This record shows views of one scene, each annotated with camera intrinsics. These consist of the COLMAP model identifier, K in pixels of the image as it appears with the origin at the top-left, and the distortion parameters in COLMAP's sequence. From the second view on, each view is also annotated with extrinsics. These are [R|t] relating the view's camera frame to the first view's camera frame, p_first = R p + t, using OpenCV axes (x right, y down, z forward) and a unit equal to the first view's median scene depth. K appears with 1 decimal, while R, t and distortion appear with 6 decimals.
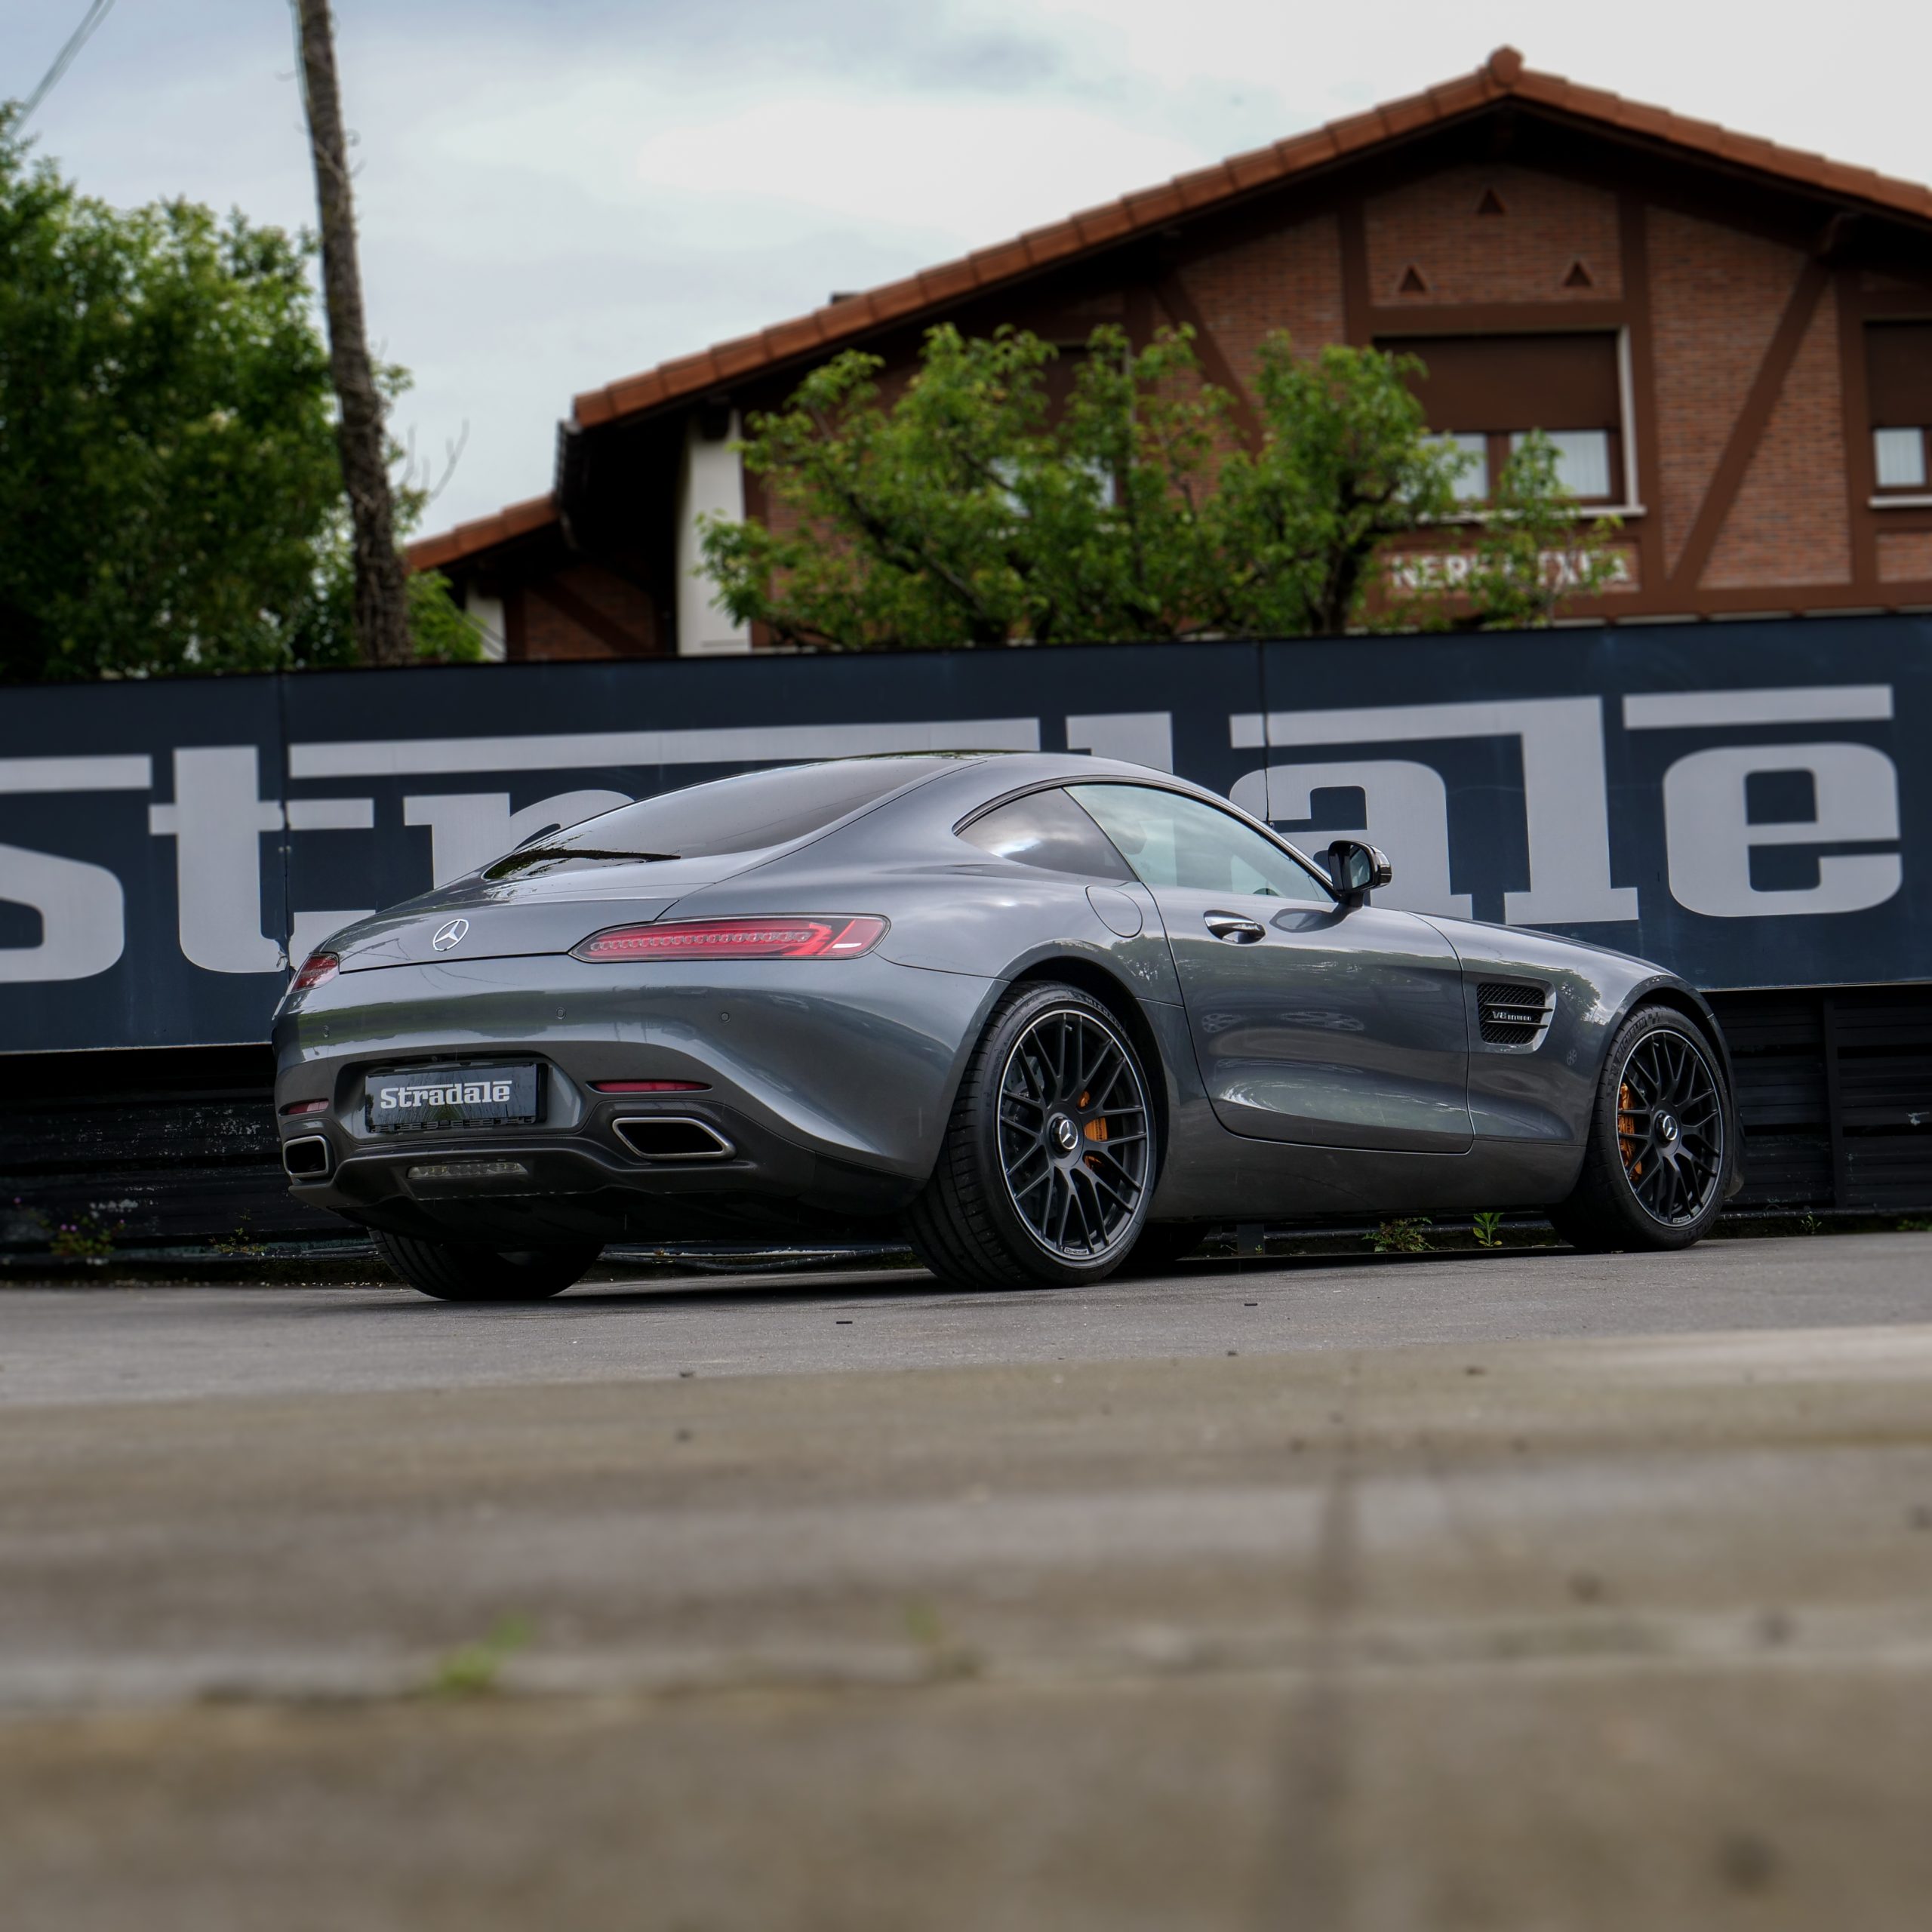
lens RADIAL K [[4346.3, 0, 900.8], [0, 4346.3, 969.7], [0, 0, 1]] dist [0.009299, -0.153248]
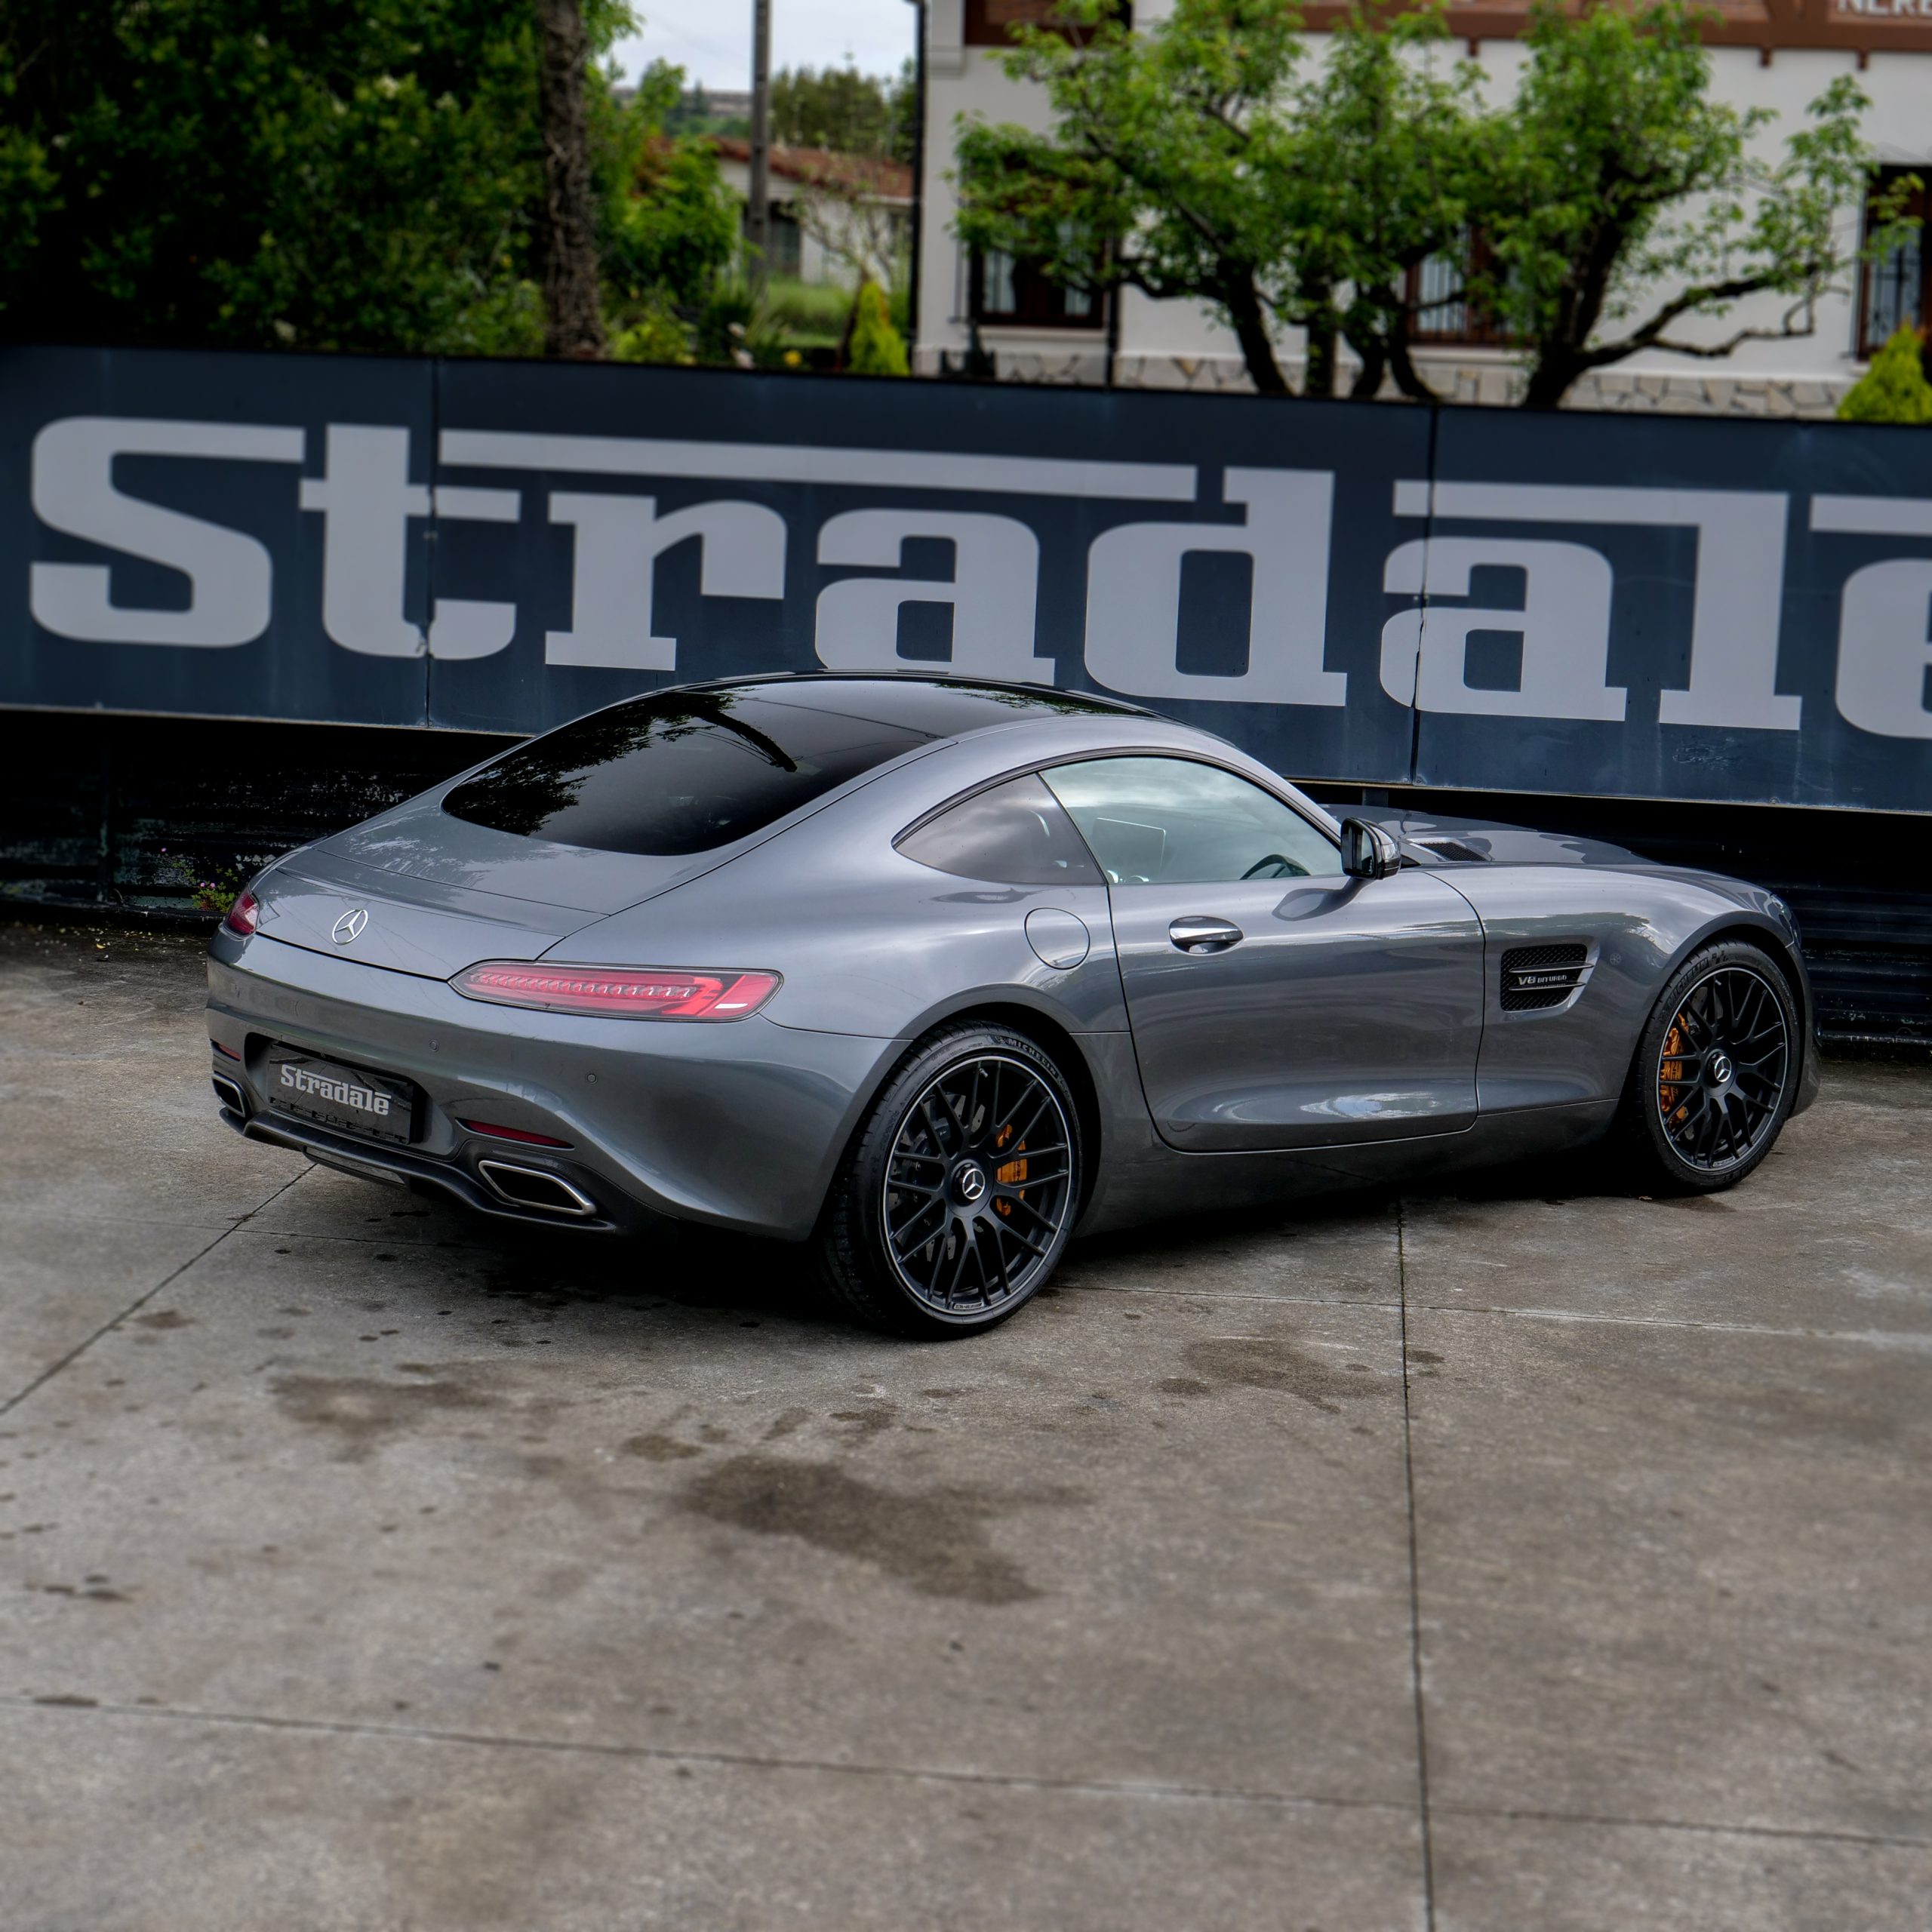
lens RADIAL K [[3989.9, 0, 929.8], [0, 3989.9, 965.6], [0, 0, 1]] dist [-0.001424, -0.035391]
pose [[0.987846, 0.101560, -0.117671, 0.088238], [-0.073917, 0.972886, 0.219156, -0.139097], [0.136738, -0.207795, 0.968568, 0.106810]]
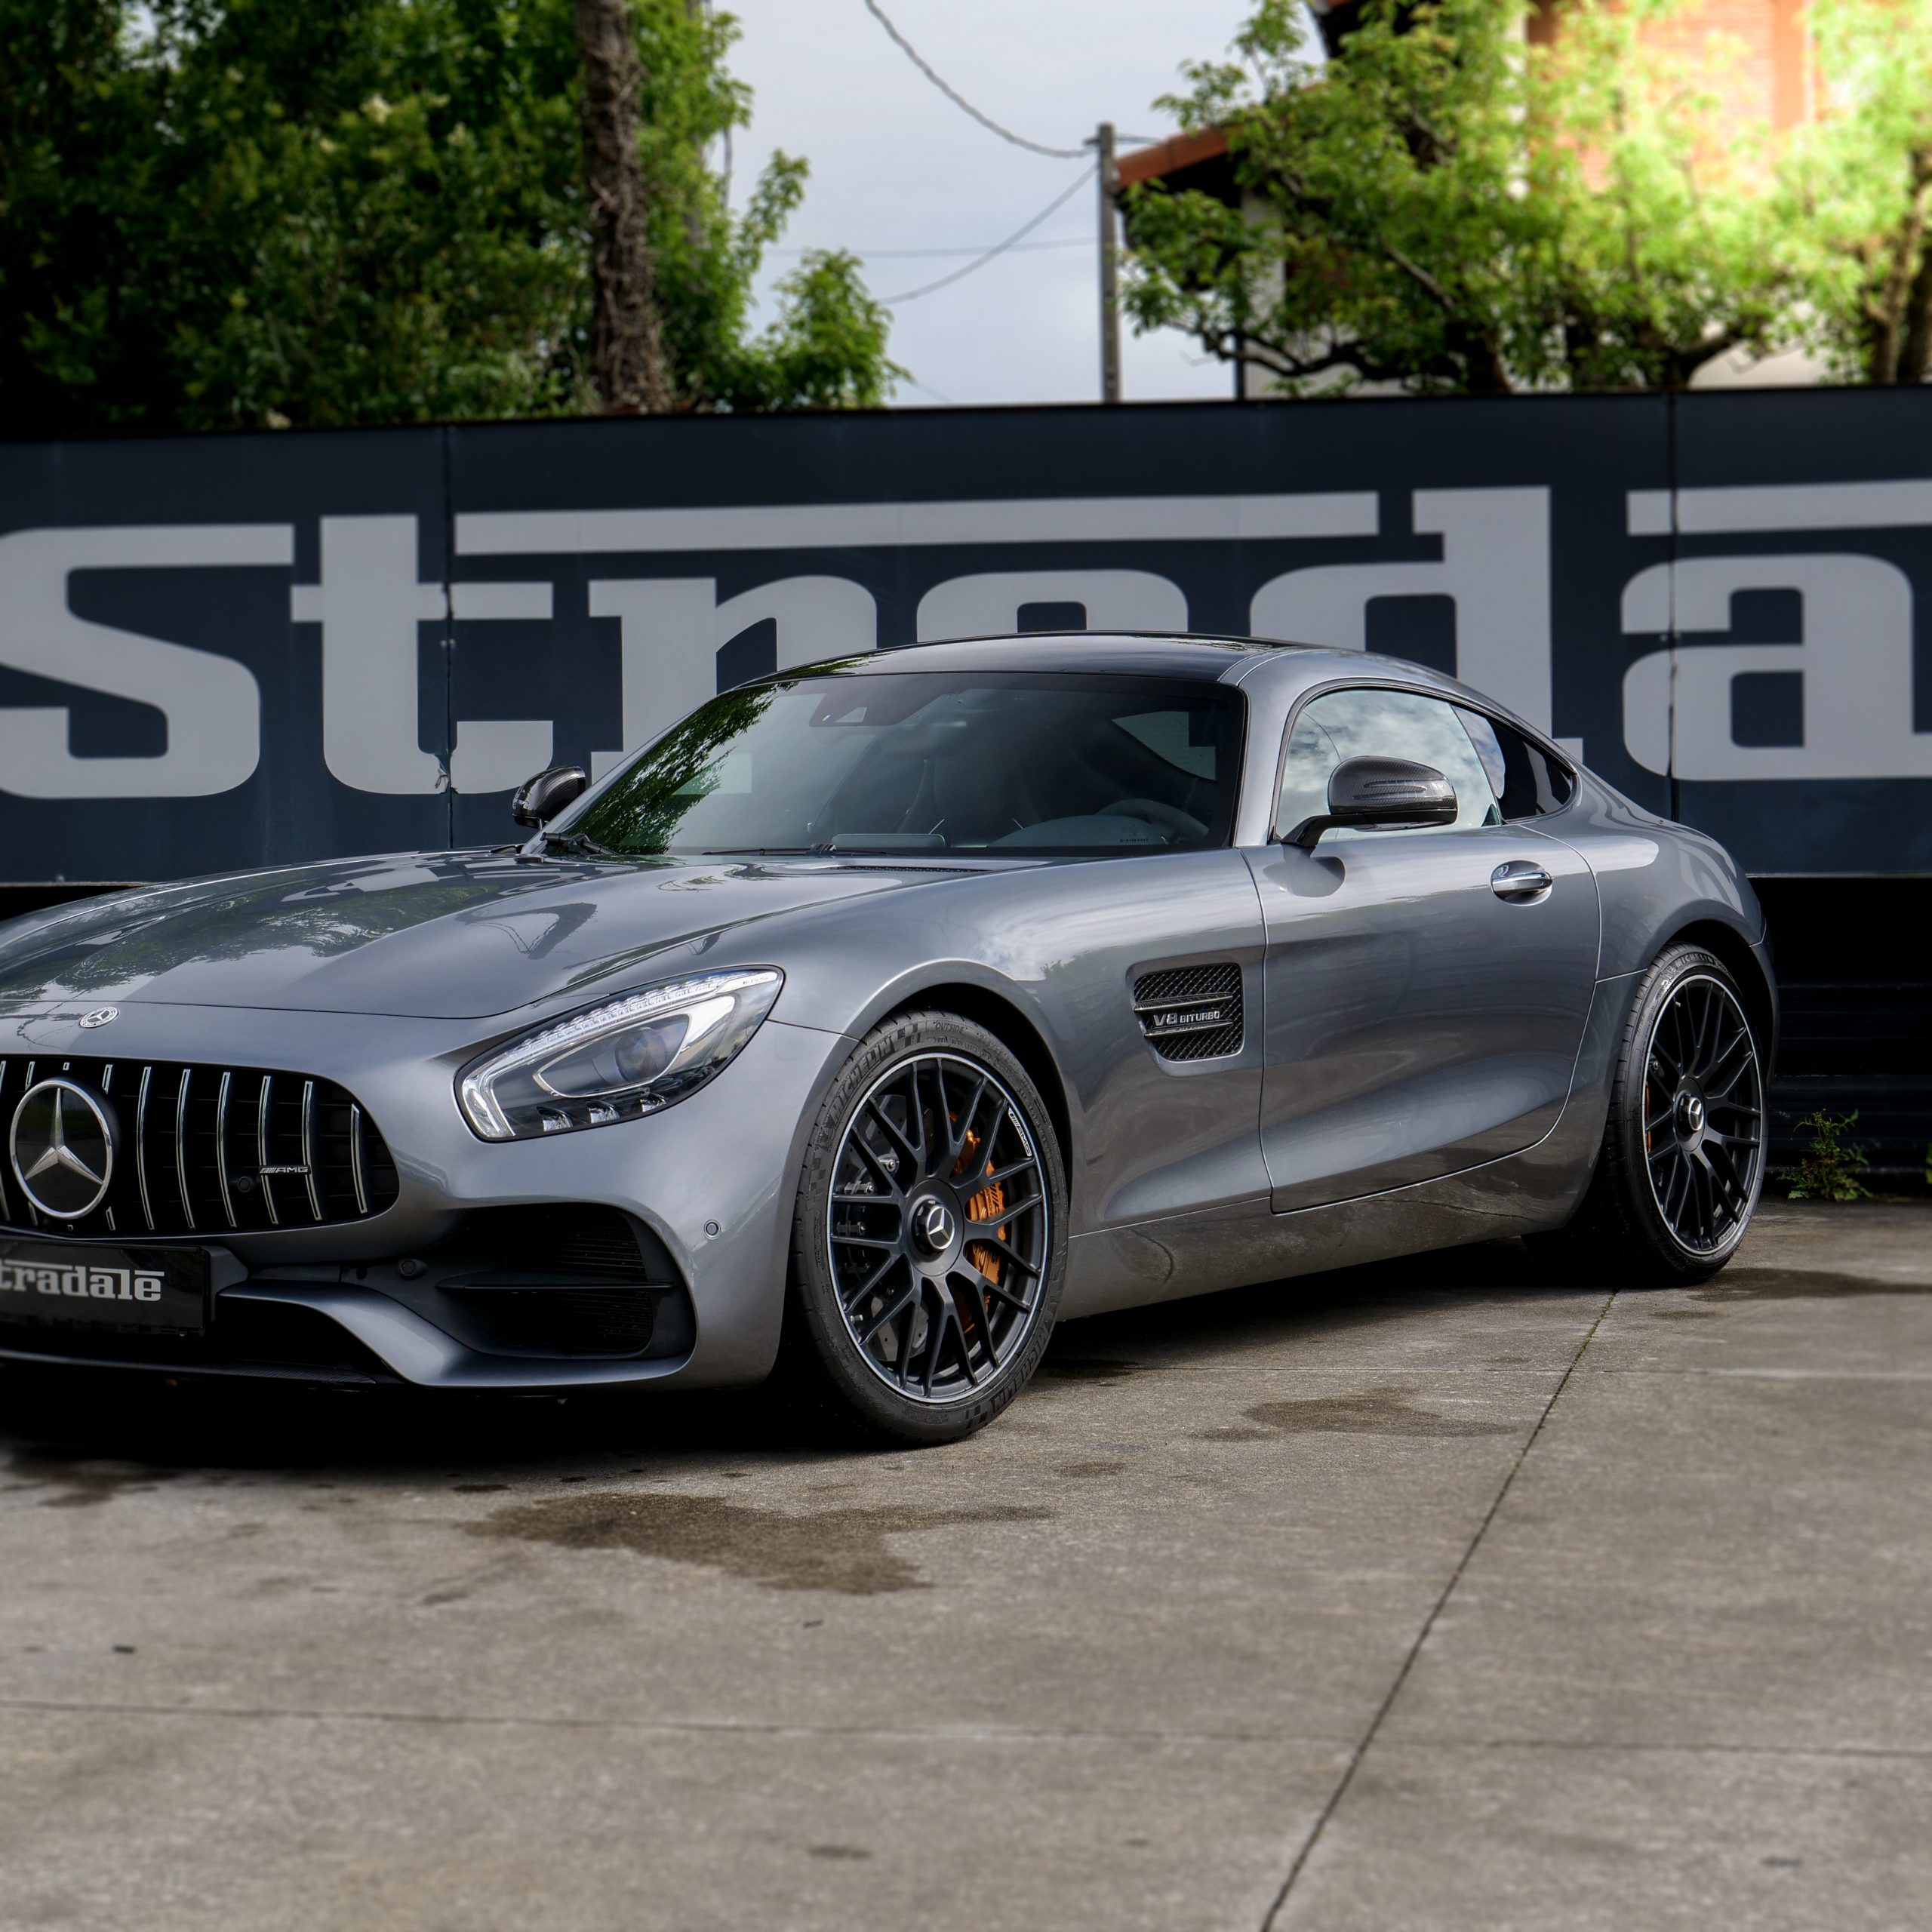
lens RADIAL K [[4627.8, 0, 933.1], [0, 4627.8, 978.6], [0, 0, 1]] dist [-0.010665, 0.189471]
pose [[0.973251, 0.037176, -0.226718, 0.143692], [-0.014889, 0.994953, 0.099230, -0.051903], [0.229263, -0.093200, 0.968892, 0.173676]]
